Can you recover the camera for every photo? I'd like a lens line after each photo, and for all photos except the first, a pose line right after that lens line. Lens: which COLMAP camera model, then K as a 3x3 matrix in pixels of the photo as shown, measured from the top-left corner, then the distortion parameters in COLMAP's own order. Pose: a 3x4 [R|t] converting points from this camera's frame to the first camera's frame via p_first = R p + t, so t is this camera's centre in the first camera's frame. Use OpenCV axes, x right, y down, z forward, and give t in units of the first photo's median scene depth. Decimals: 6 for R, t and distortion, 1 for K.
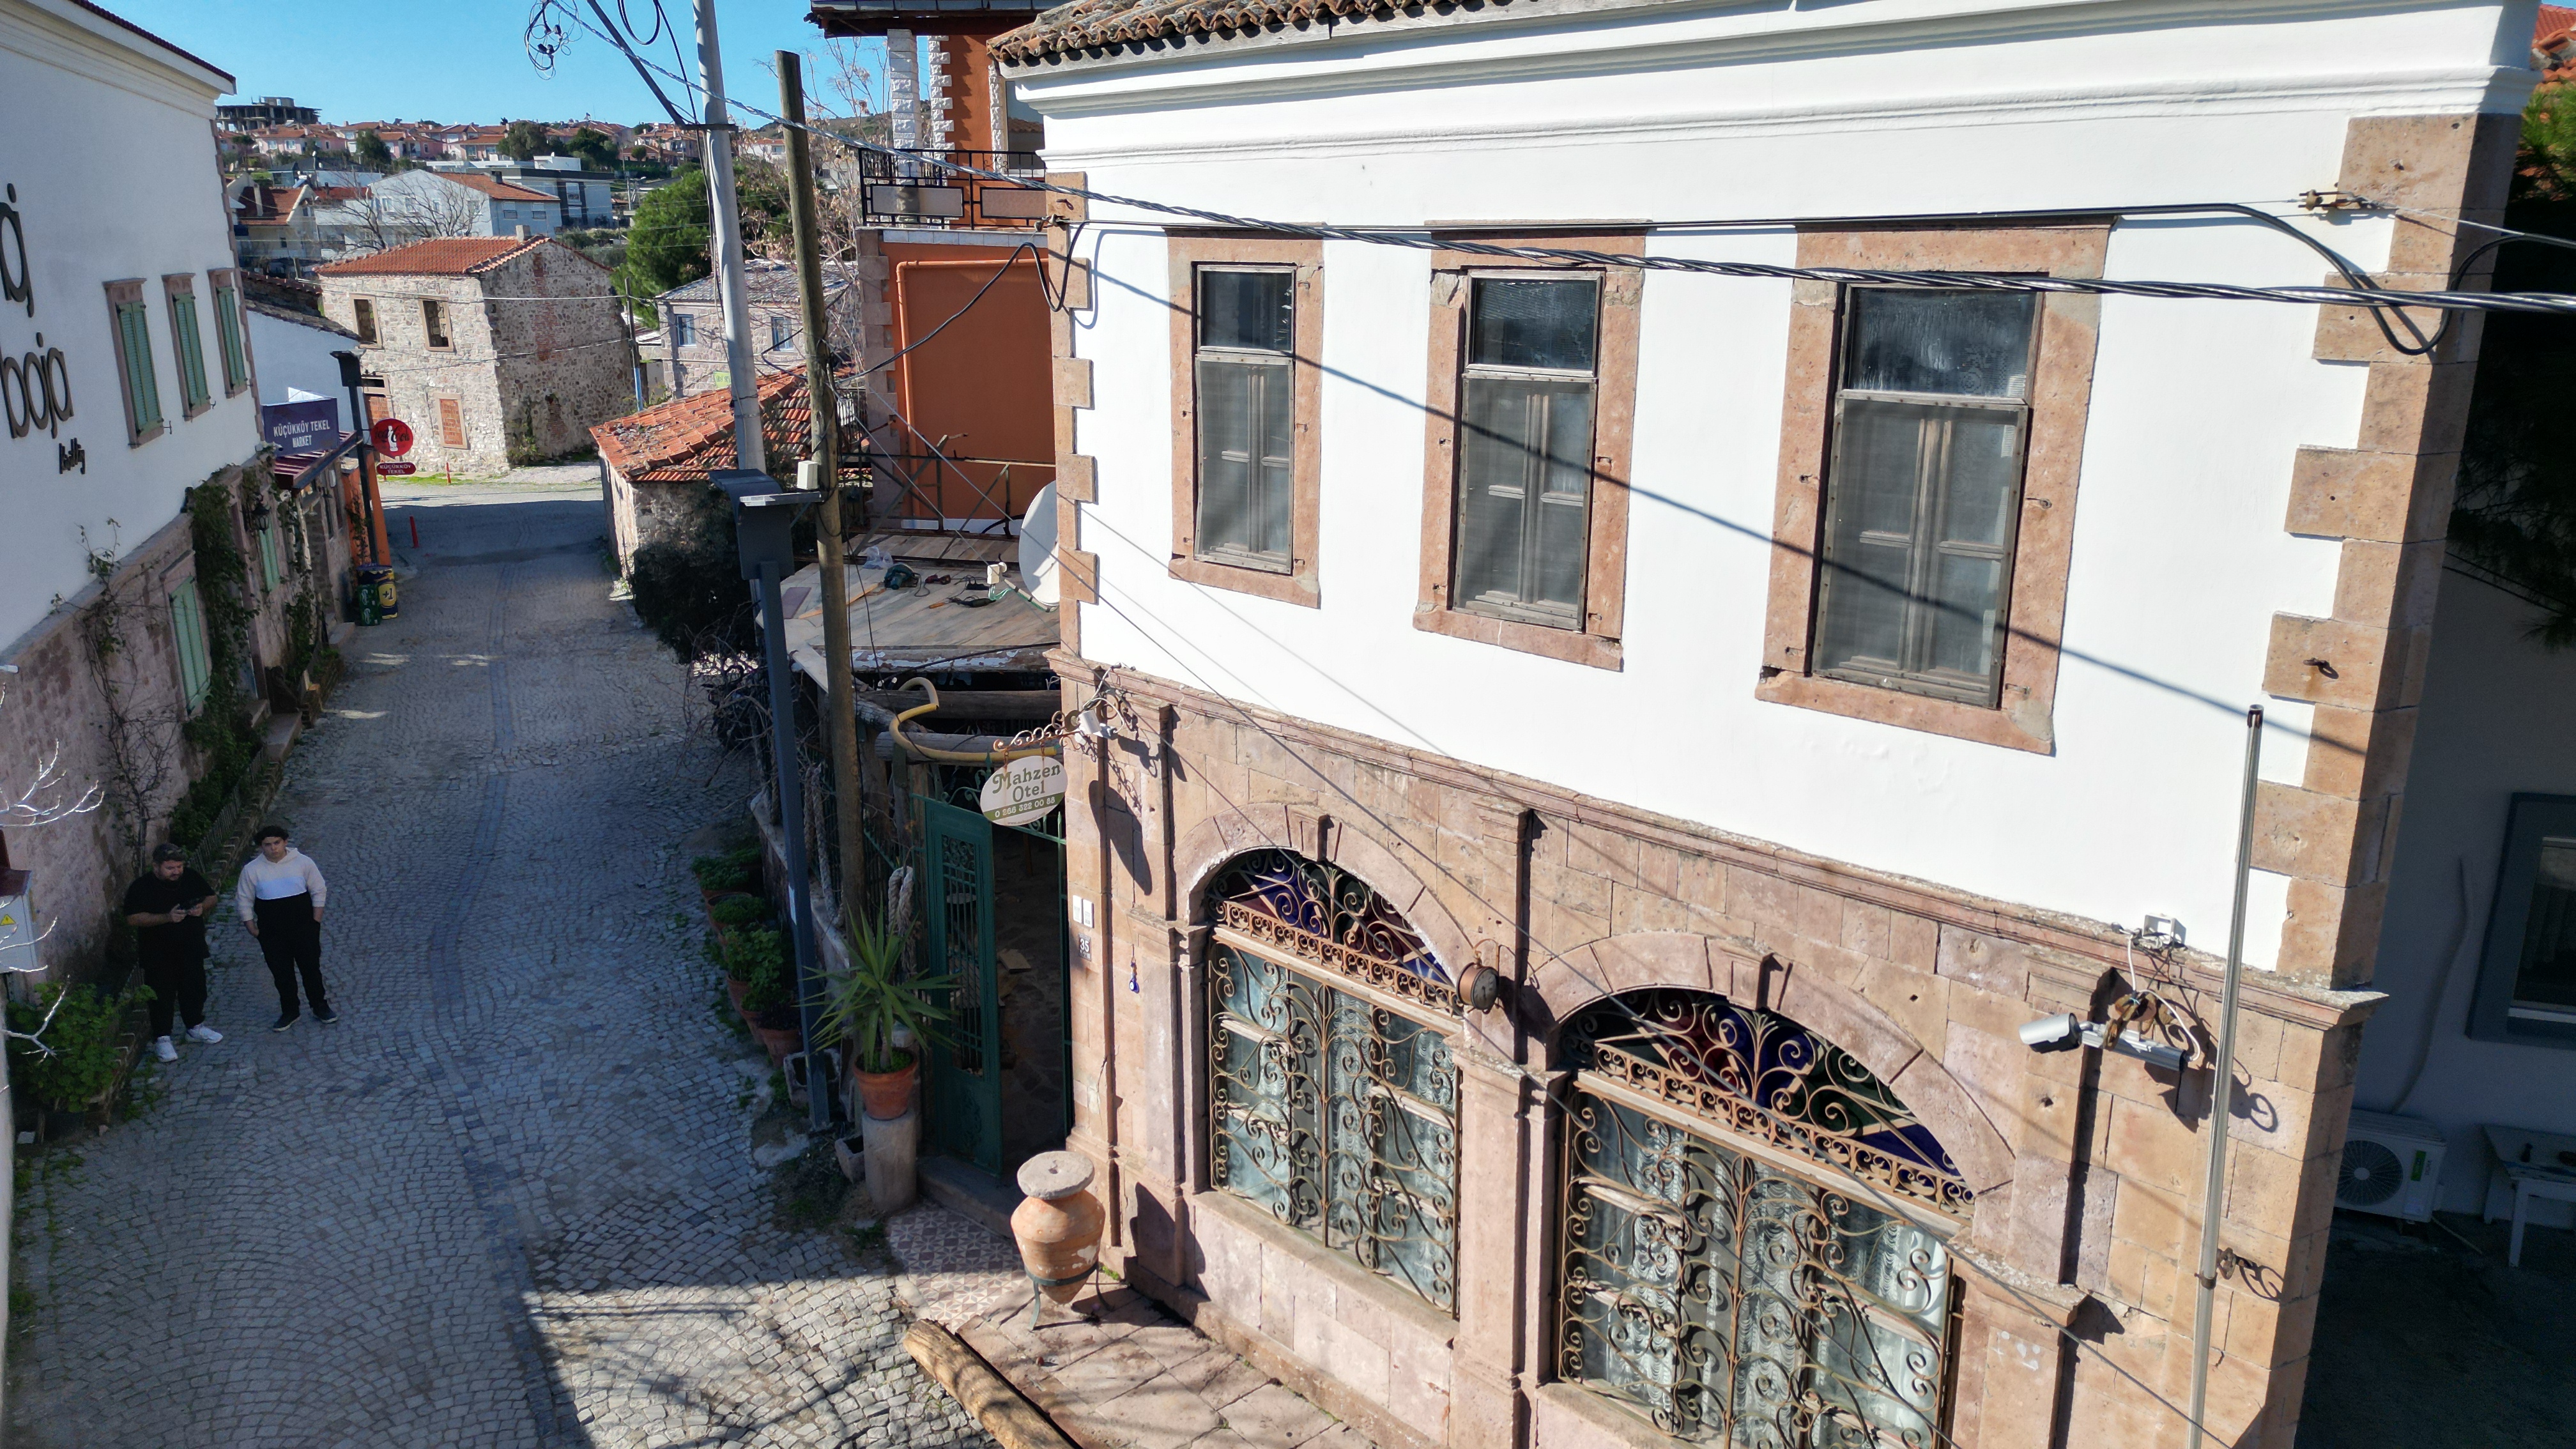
lens RADIAL K [[1778.7, 0, 1287.4], [0, 1778.7, 723.7], [0, 0, 1]] dist [-0.000817, -0.000072]
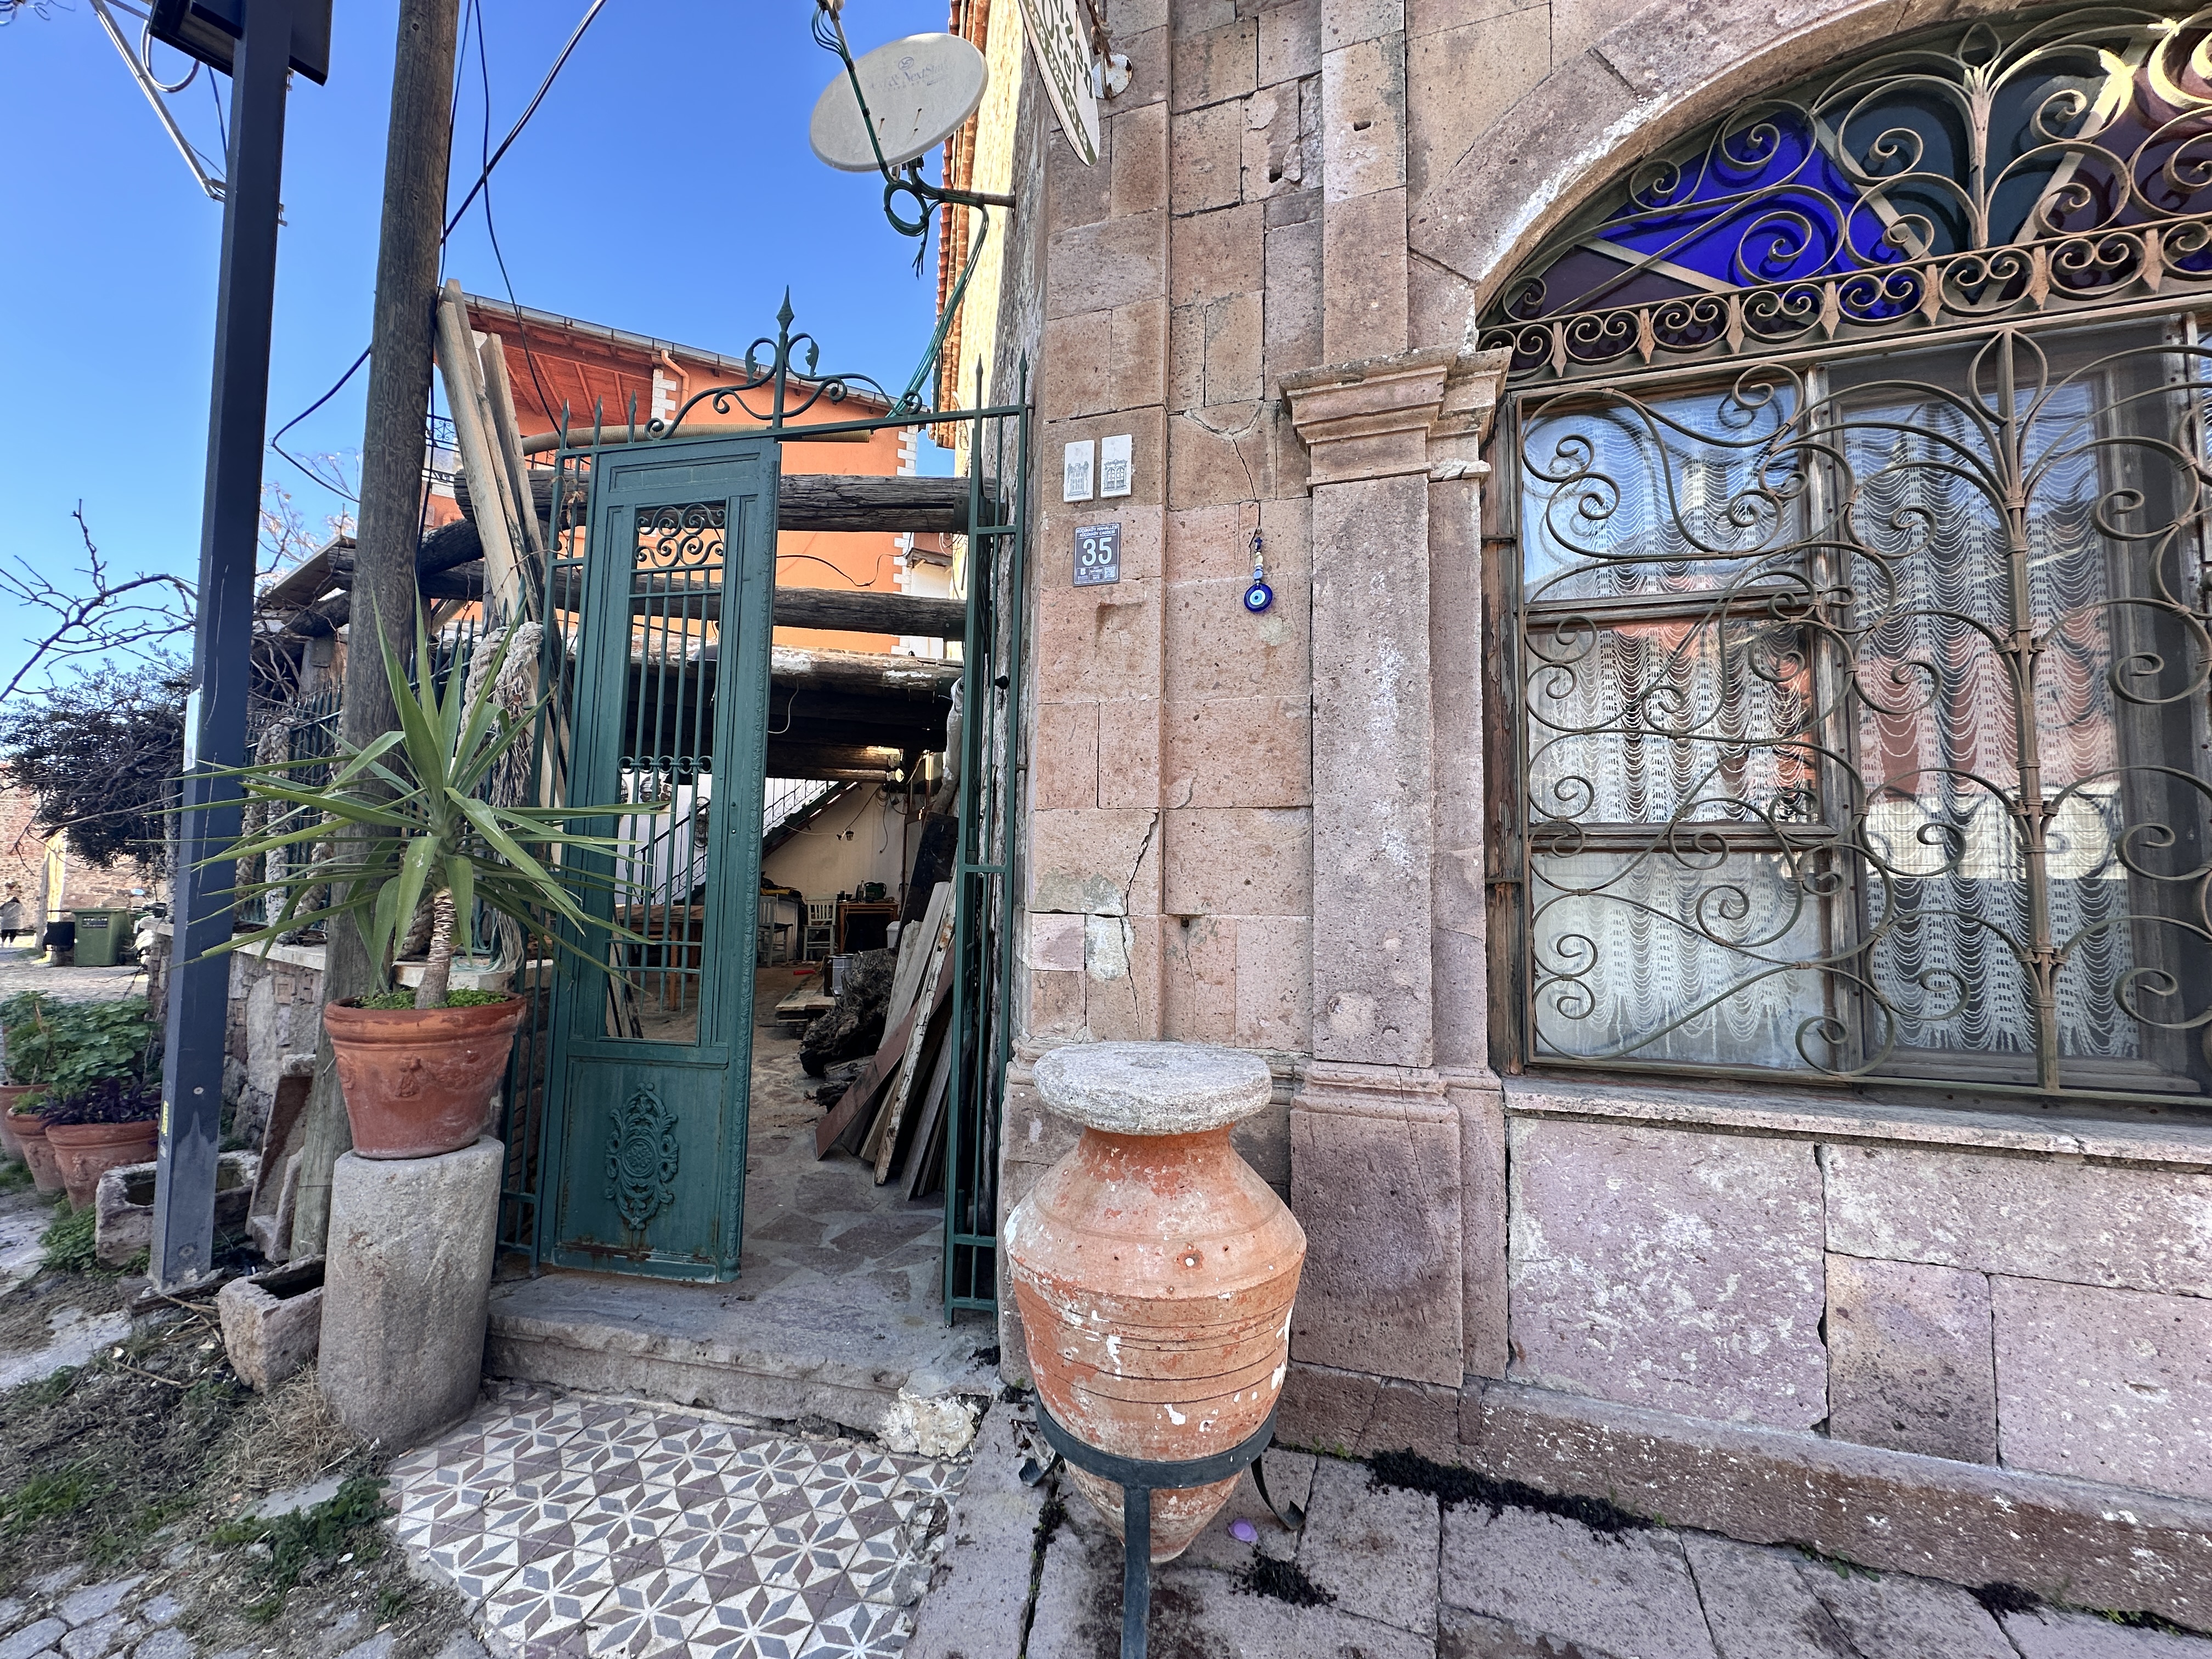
lens RADIAL K [[882.5, 0, 1099.5], [0, 882.5, 839.9], [0, 0, 1]] dist [-0.004638, 0.000517]
pose [[0.881337, 0.042344, 0.470586, -0.184898], [0.108995, 0.950893, -0.289694, 0.223395], [-0.459744, 0.306610, 0.833442, 0.742718]]
